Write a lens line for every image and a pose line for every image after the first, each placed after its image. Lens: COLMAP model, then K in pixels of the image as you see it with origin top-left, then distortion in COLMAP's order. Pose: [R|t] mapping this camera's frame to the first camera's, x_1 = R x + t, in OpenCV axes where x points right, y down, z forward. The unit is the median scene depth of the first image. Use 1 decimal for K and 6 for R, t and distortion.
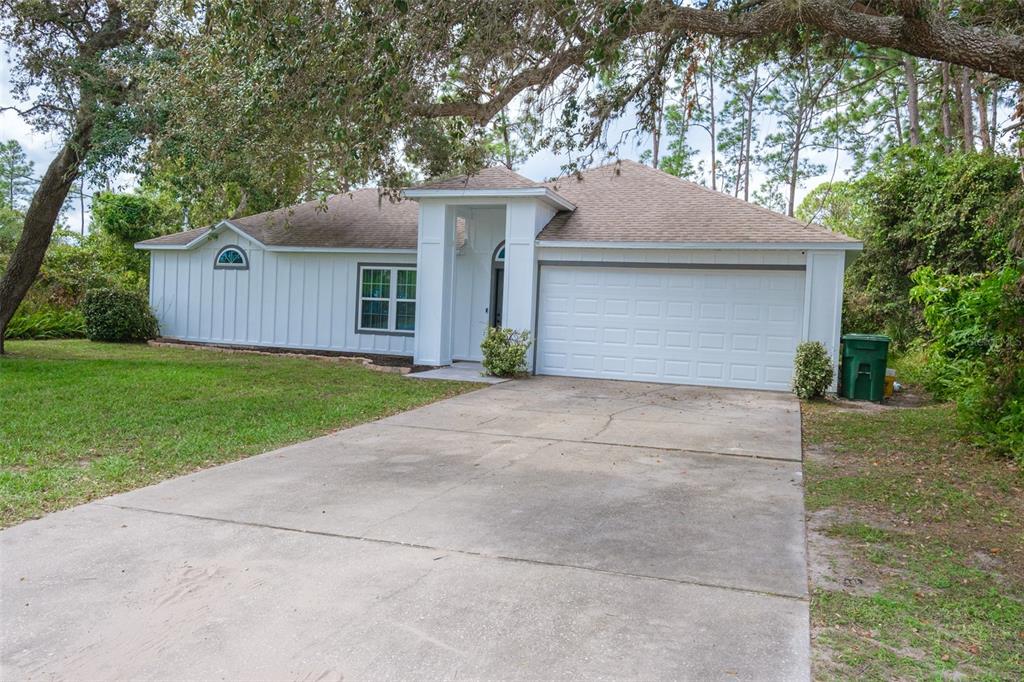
lens RADIAL K [[745.5, 0, 516.5], [0, 745.5, 336.5], [0, 0, 1]] dist [0.001093, 0.004135]
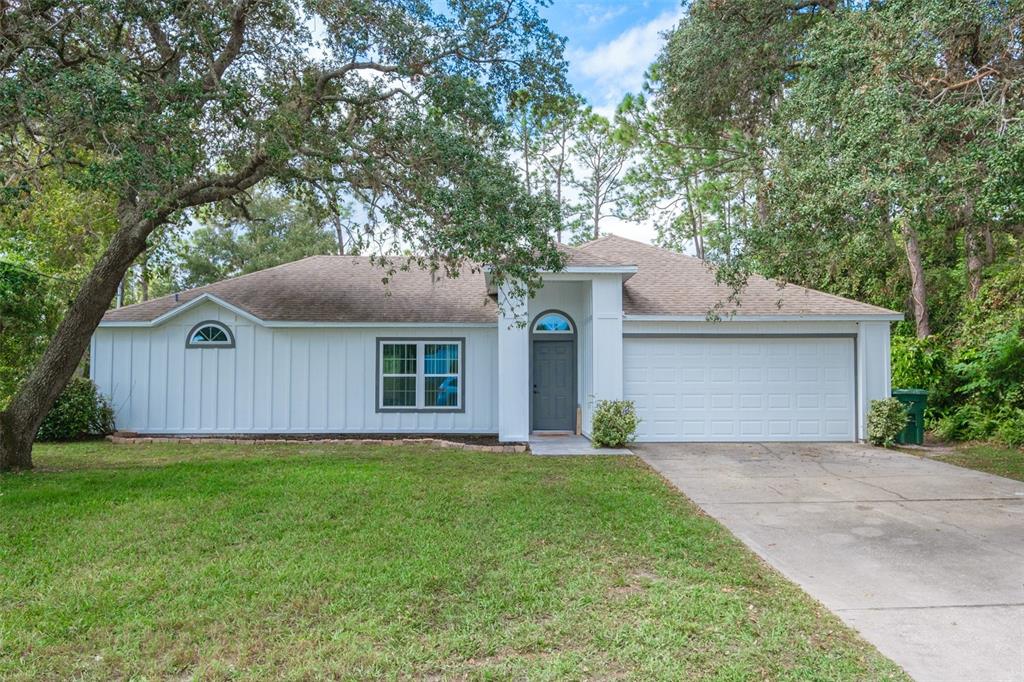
lens RADIAL K [[745.5, 0, 520.6], [0, 745.5, 342.6], [0, 0, 1]] dist [0.001093, 0.004135]
pose [[0.935776, -0.028640, 0.351431, -0.379573], [0.052445, 0.996914, -0.058404, -0.028211], [-0.348674, 0.073084, 0.934390, 0.055138]]
